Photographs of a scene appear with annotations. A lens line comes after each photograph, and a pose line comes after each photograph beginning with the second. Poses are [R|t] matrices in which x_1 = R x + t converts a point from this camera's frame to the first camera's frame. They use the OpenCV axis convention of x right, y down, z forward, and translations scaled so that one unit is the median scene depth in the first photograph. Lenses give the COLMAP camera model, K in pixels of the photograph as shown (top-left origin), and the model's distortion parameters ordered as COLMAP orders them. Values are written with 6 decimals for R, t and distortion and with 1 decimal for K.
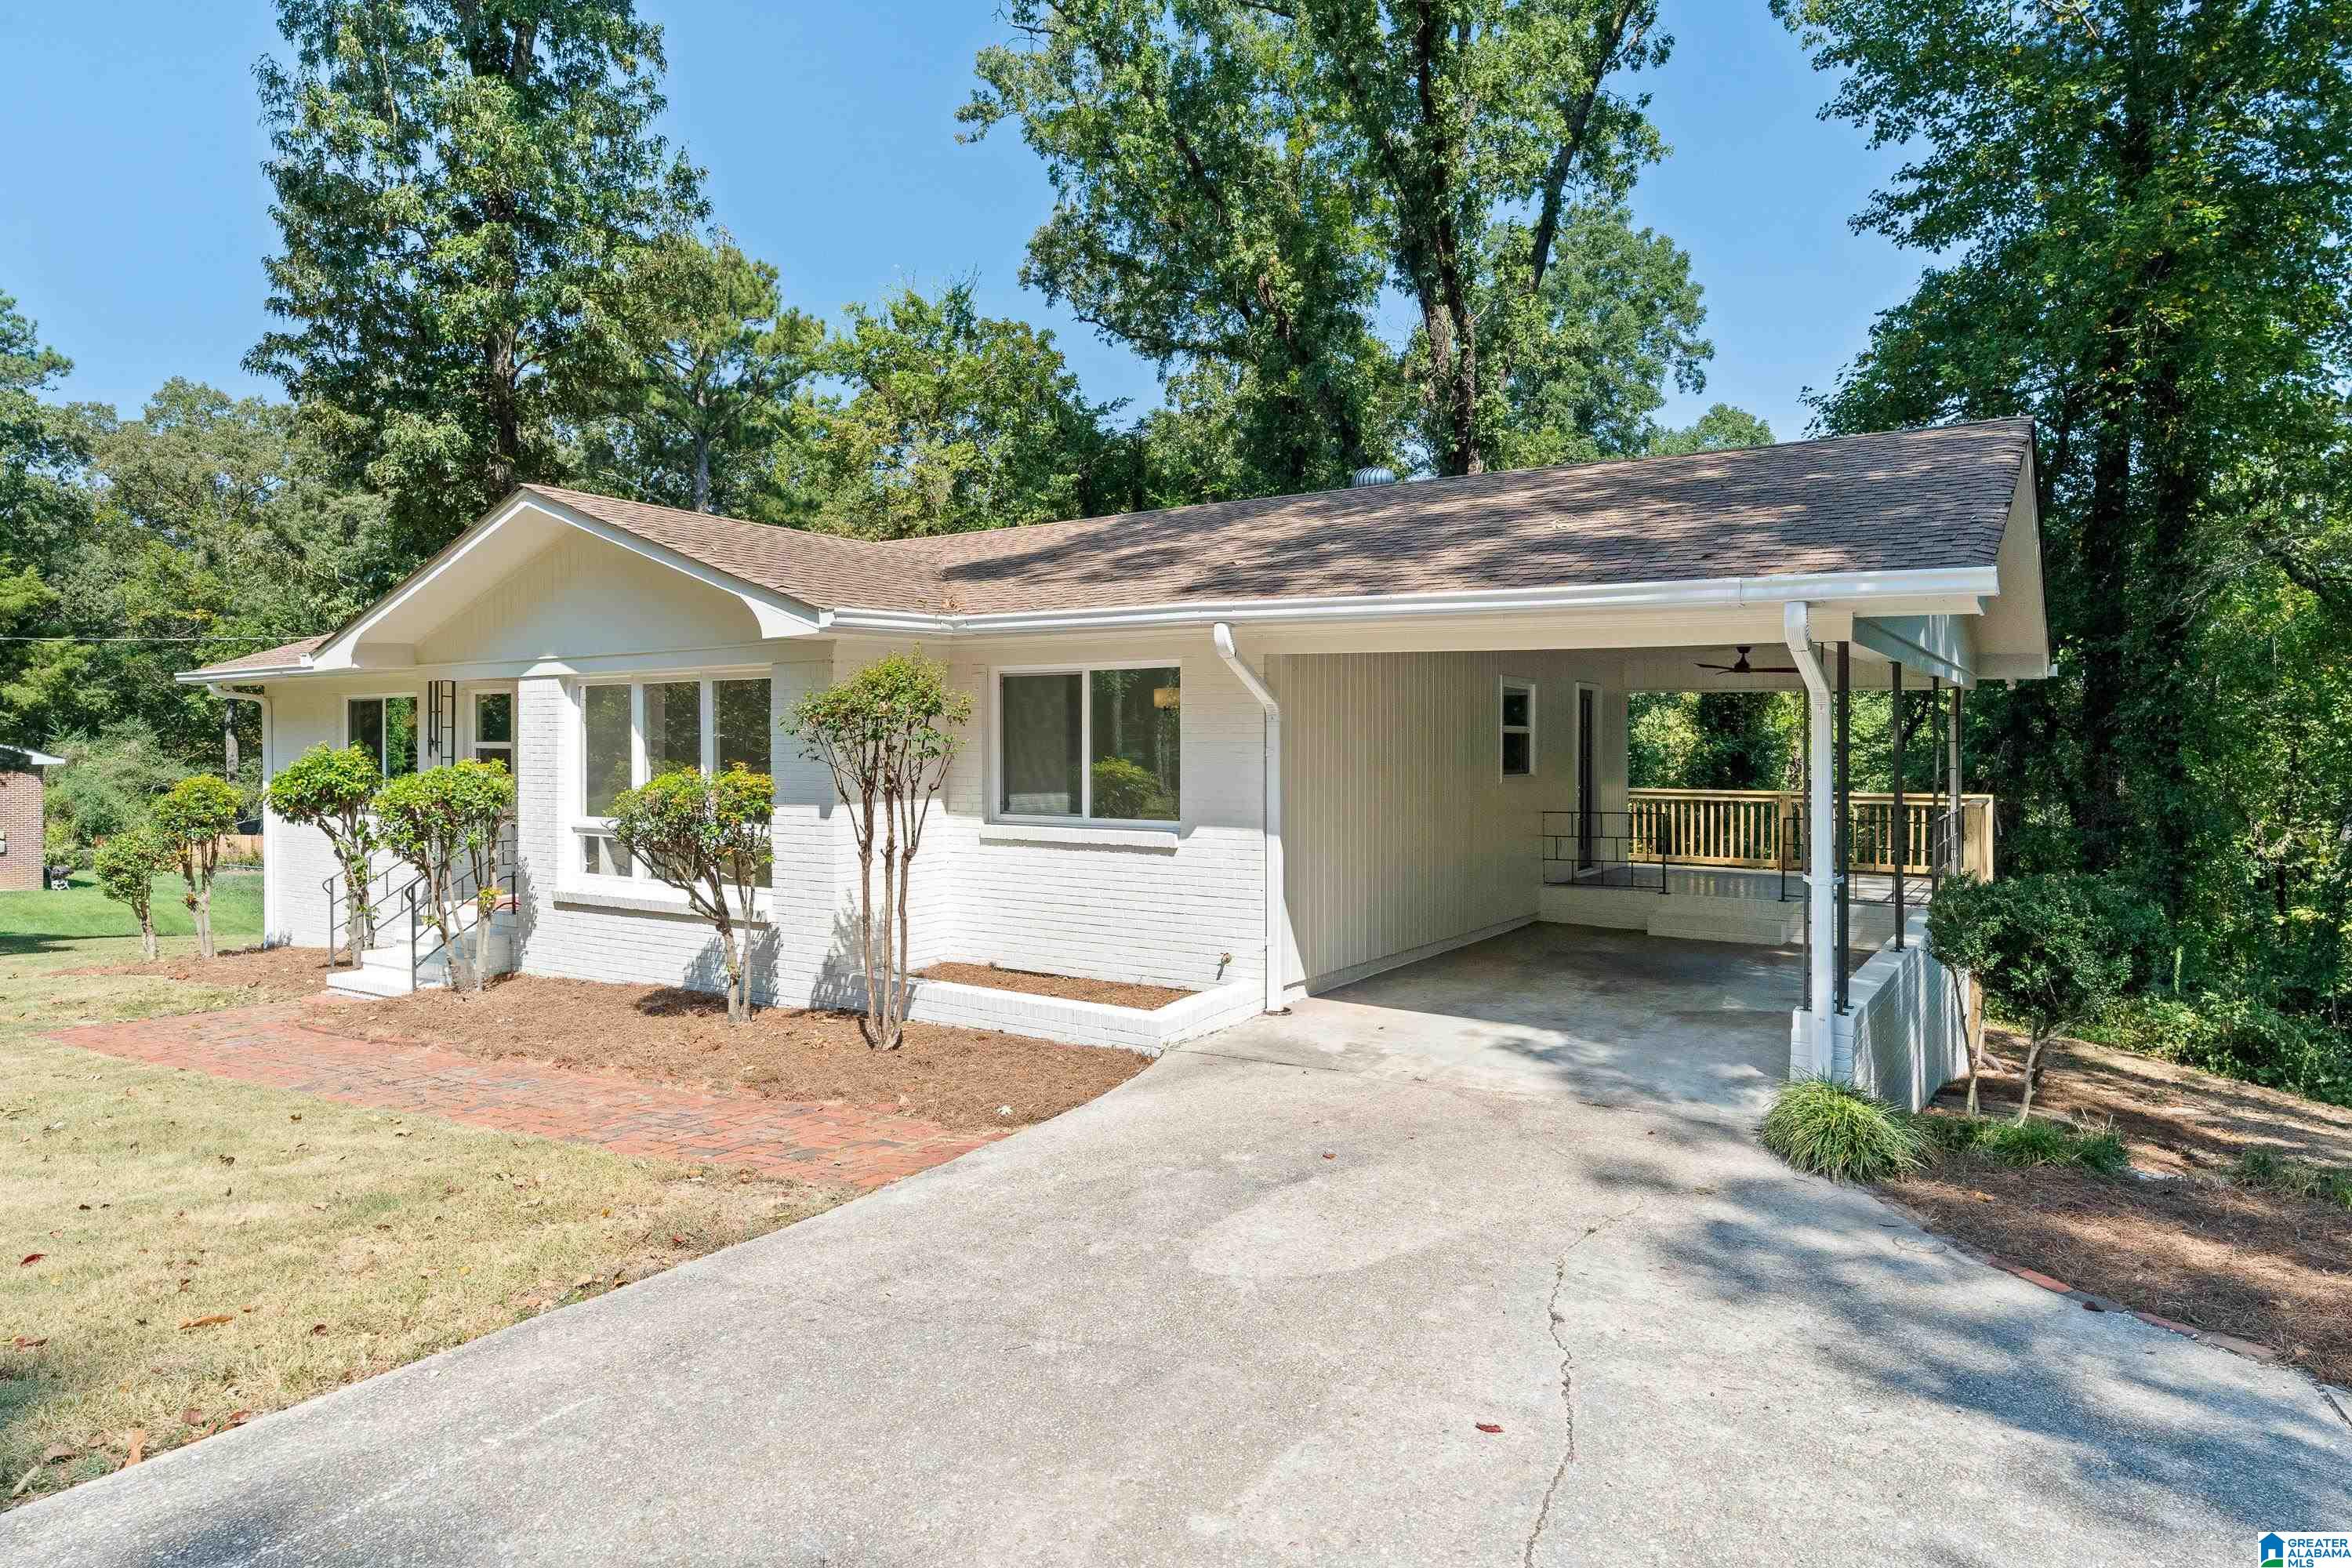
lens RADIAL K [[1412.7, 0, 1182.7], [0, 1412.7, 774.5], [0, 0, 1]] dist [-0.004726, -0.000245]
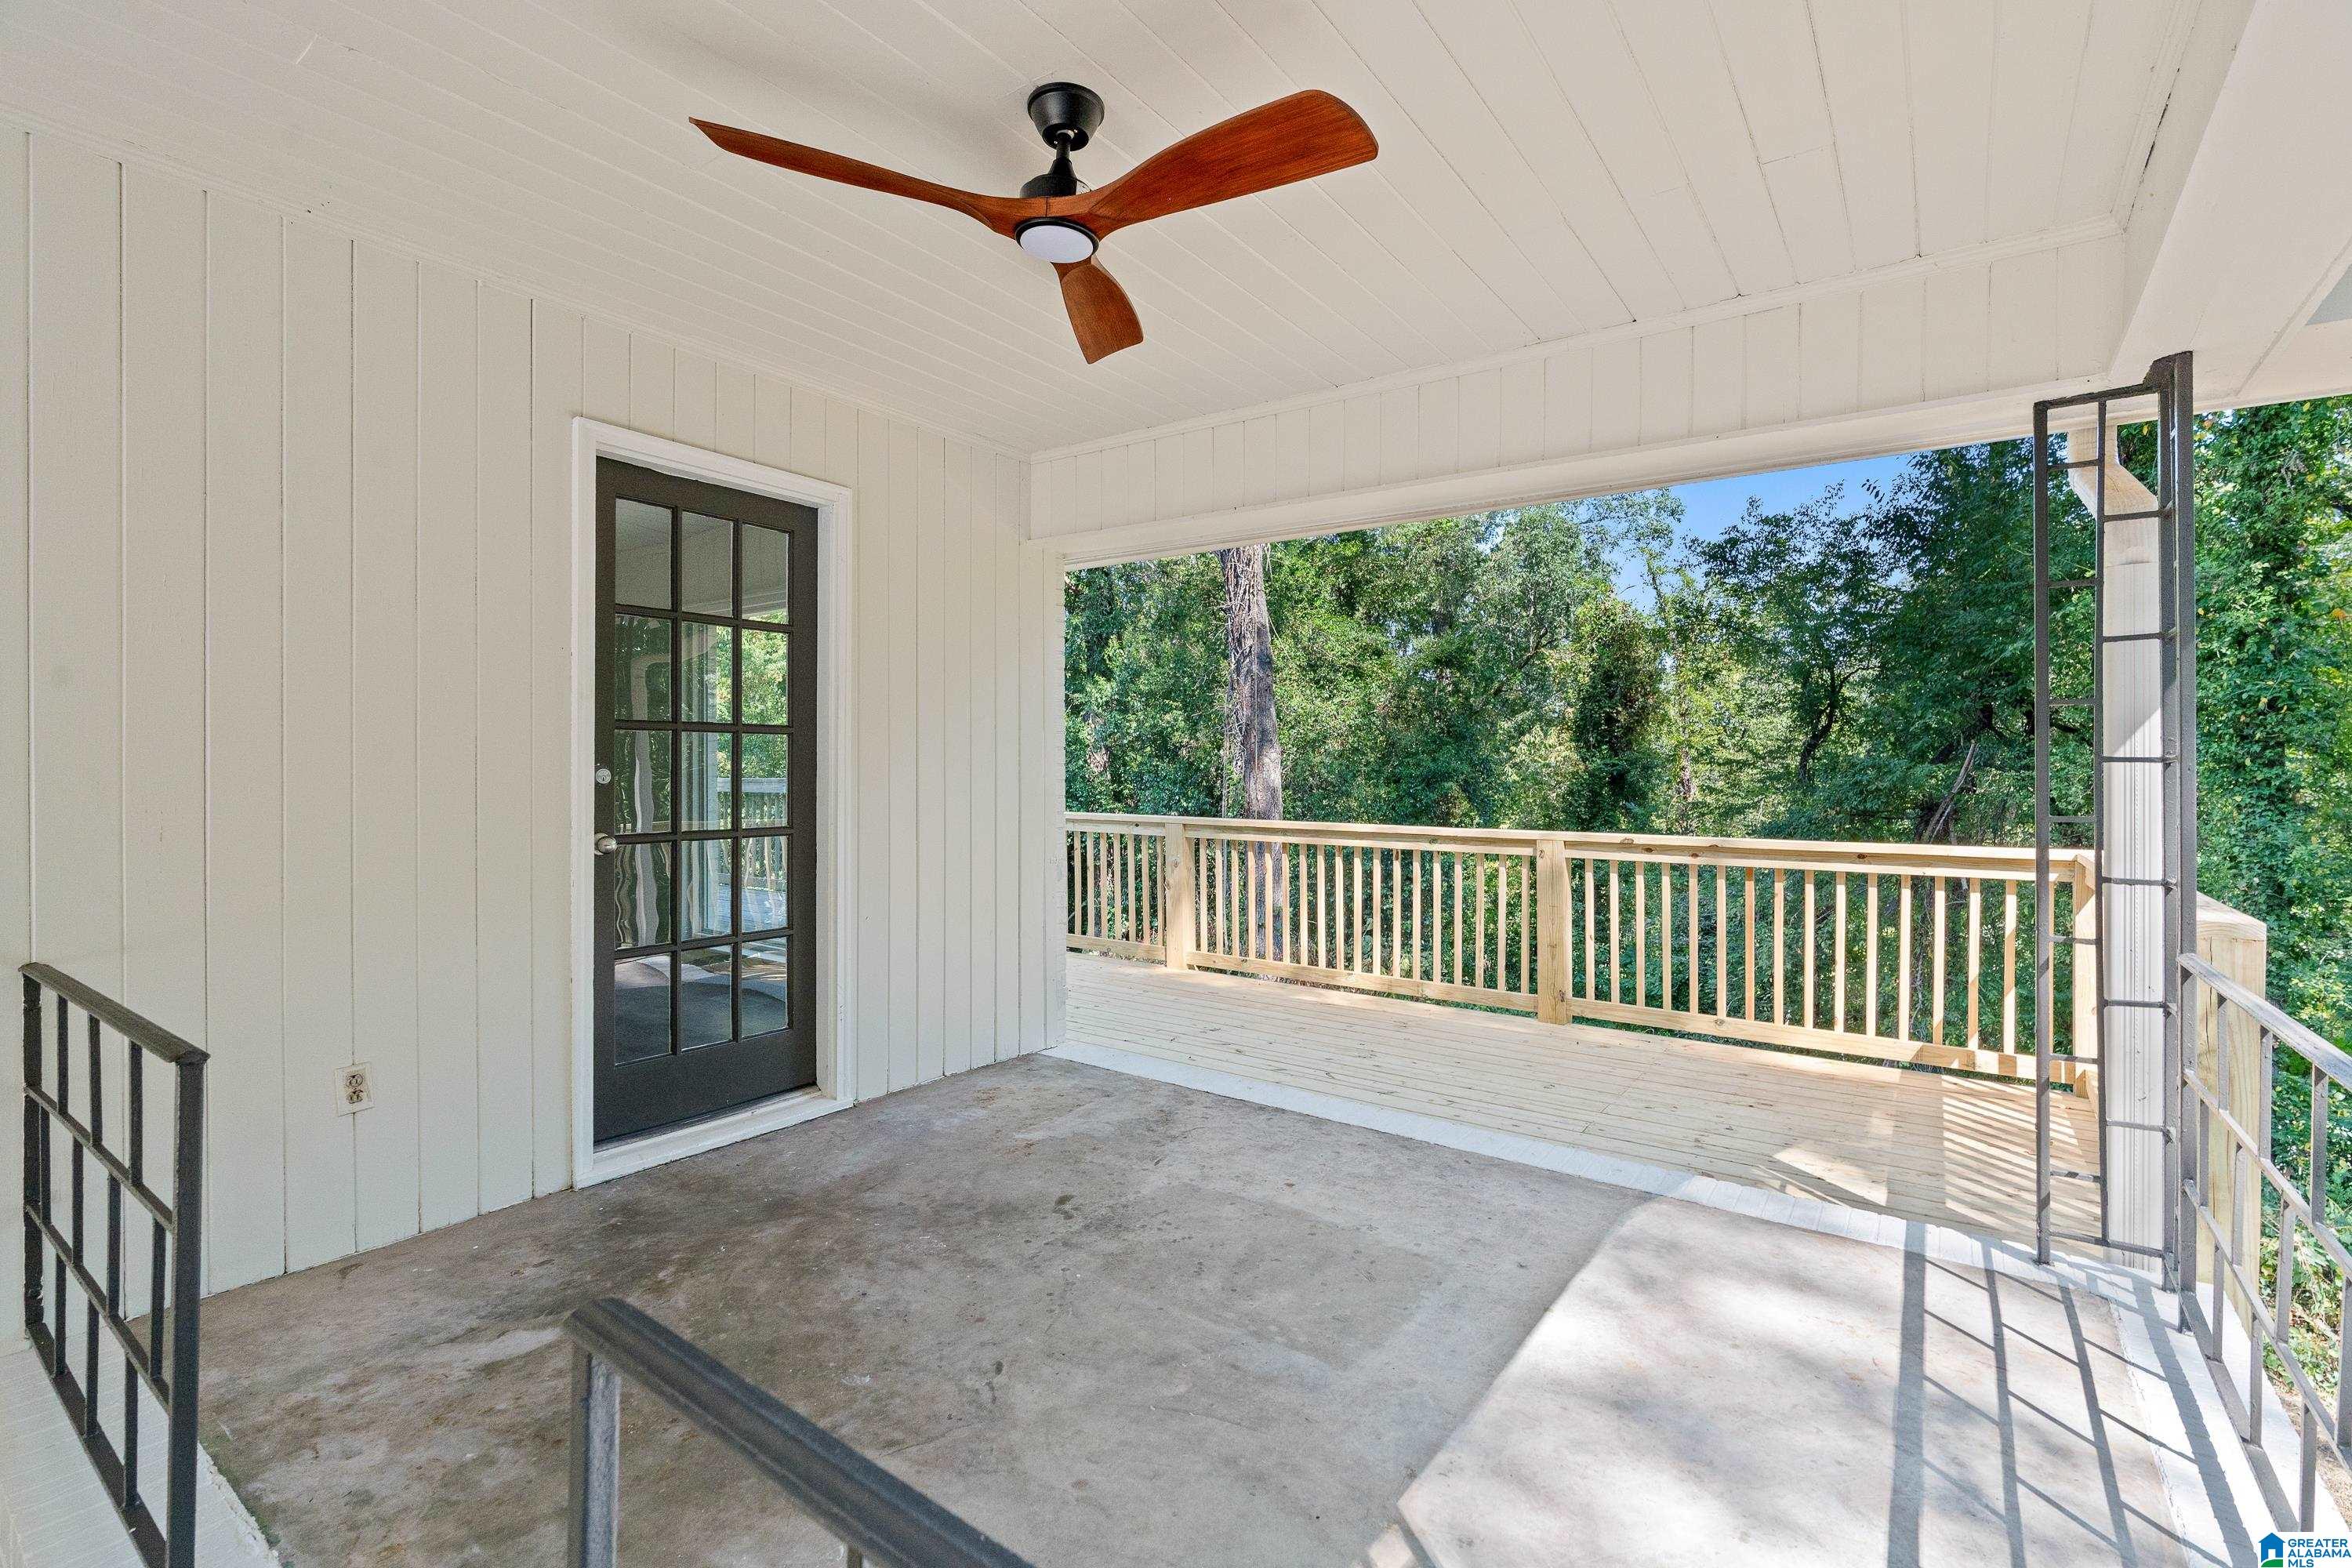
lens RADIAL K [[1061.5, 0, 1179.9], [0, 1061.5, 774.3], [0, 0, 1]] dist [0.001505, 0.001840]
pose [[0.998591, 0.006835, -0.052619, 0.215138], [-0.007780, 0.999812, -0.017782, 0.001366], [0.052488, 0.018166, 0.998456, 0.434508]]
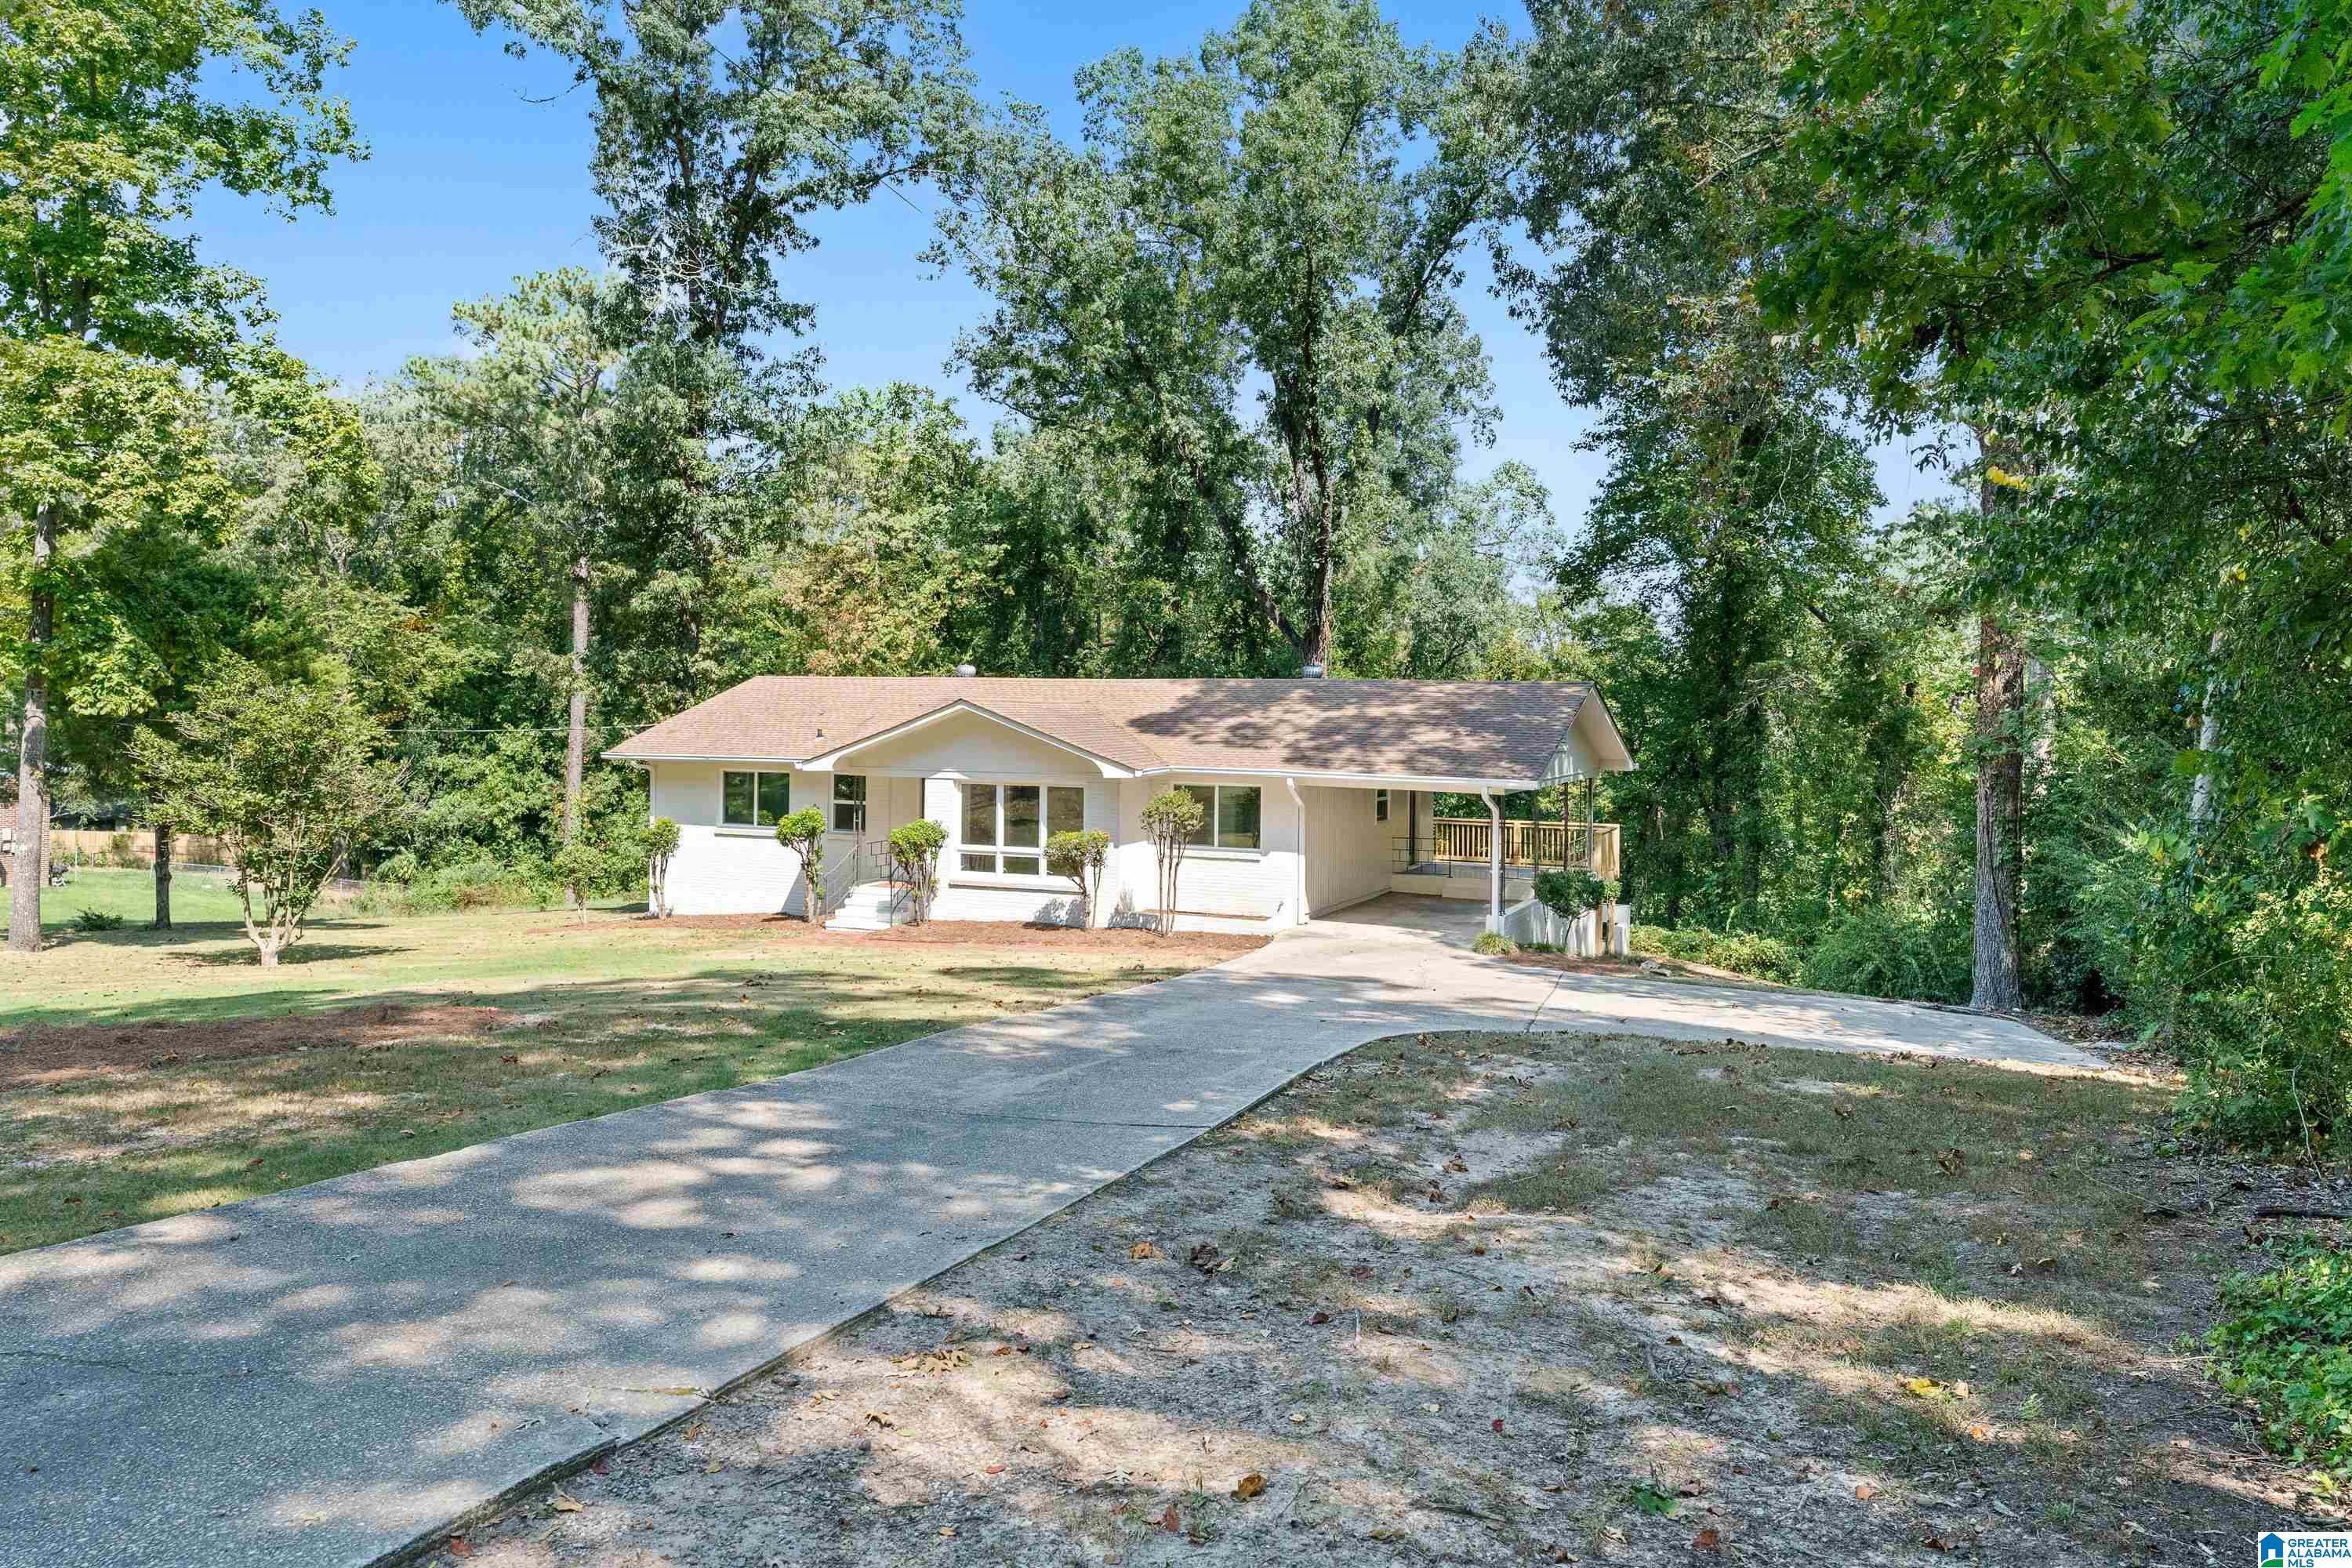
lens RADIAL K [[1711.3, 0, 1177.4], [0, 1711.3, 782.4], [0, 0, 1]] dist [-0.003202, -0.000305]
pose [[0.986782, 0.003206, 0.162021, -0.229209], [-0.007565, 0.999626, 0.026298, -0.058658], [-0.161876, -0.027176, 0.986437, -0.699634]]
